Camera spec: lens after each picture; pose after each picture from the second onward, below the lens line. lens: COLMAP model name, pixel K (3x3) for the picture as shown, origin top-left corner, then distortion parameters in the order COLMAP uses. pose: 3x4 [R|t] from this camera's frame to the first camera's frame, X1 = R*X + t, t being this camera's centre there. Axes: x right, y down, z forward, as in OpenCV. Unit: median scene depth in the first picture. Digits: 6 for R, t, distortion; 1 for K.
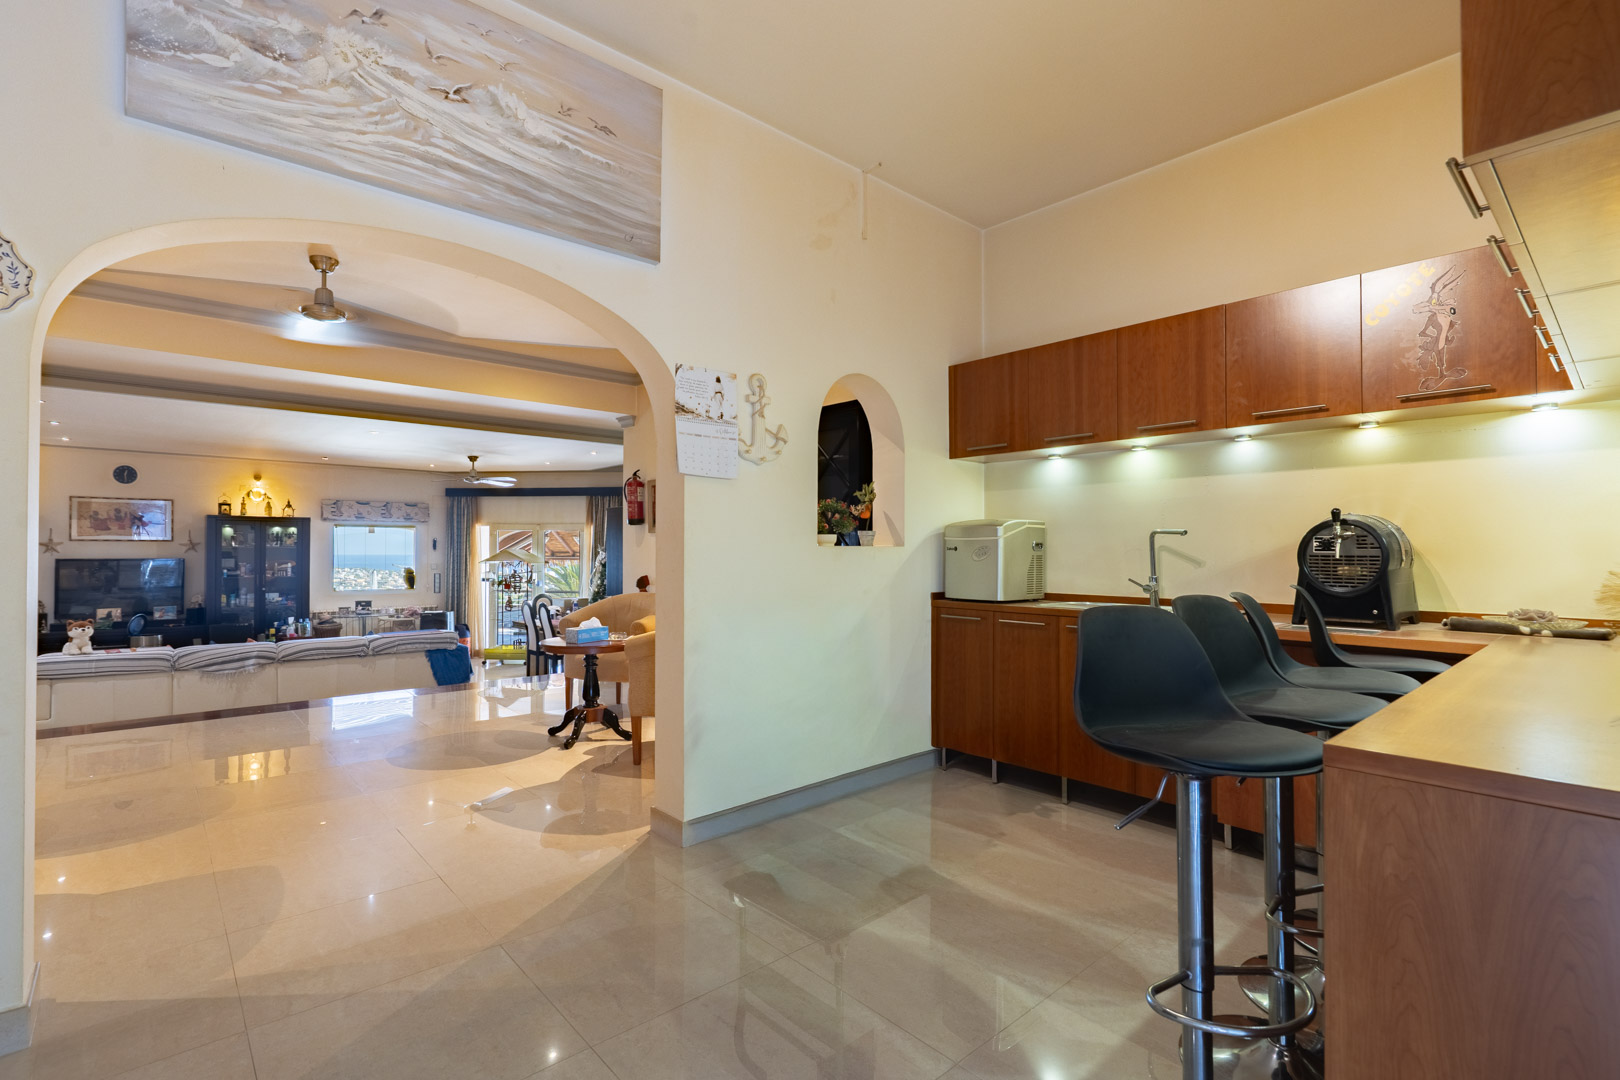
lens RADIAL K [[744.0, 0, 799.7], [0, 744.0, 543.3], [0, 0, 1]] dist [0.001235, 0.000917]
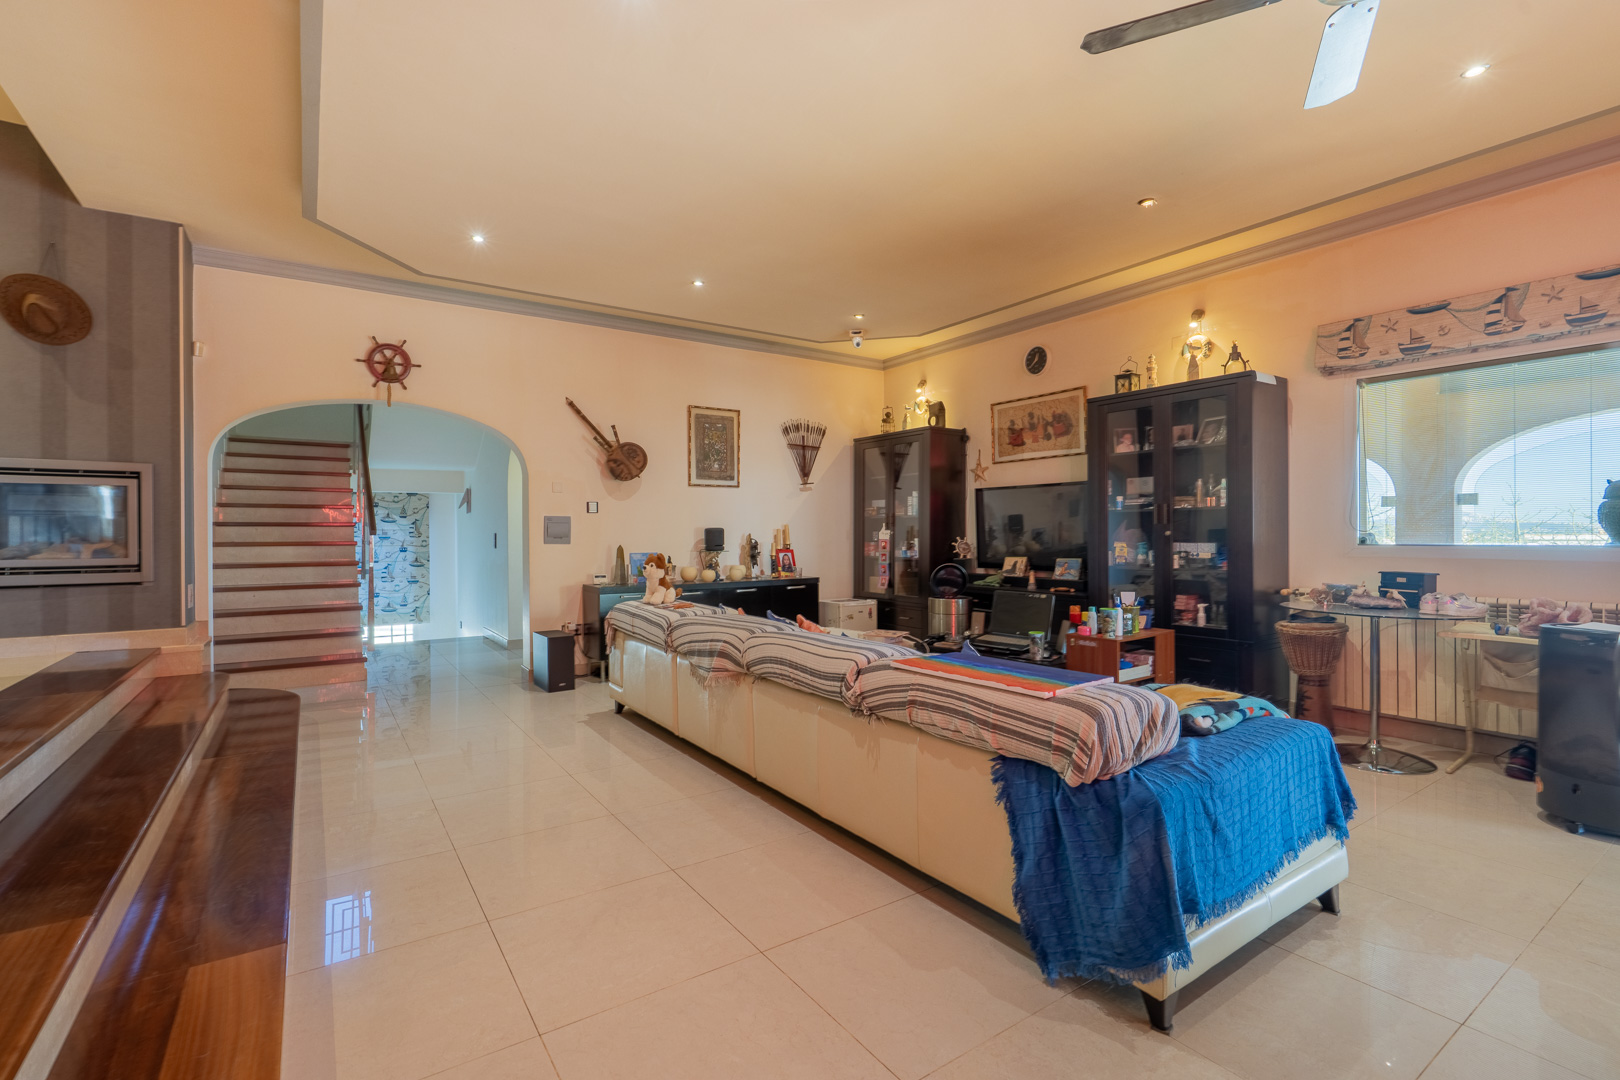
lens RADIAL K [[744.0, 0, 806.2], [0, 744.0, 534.6], [0, 0, 1]] dist [0.001235, 0.000917]
pose [[-0.134630, 0.004817, -0.990884, -0.197604], [0.024003, 0.999711, 0.001599, 0.054820], [0.990605, -0.023569, -0.134707, 0.819303]]
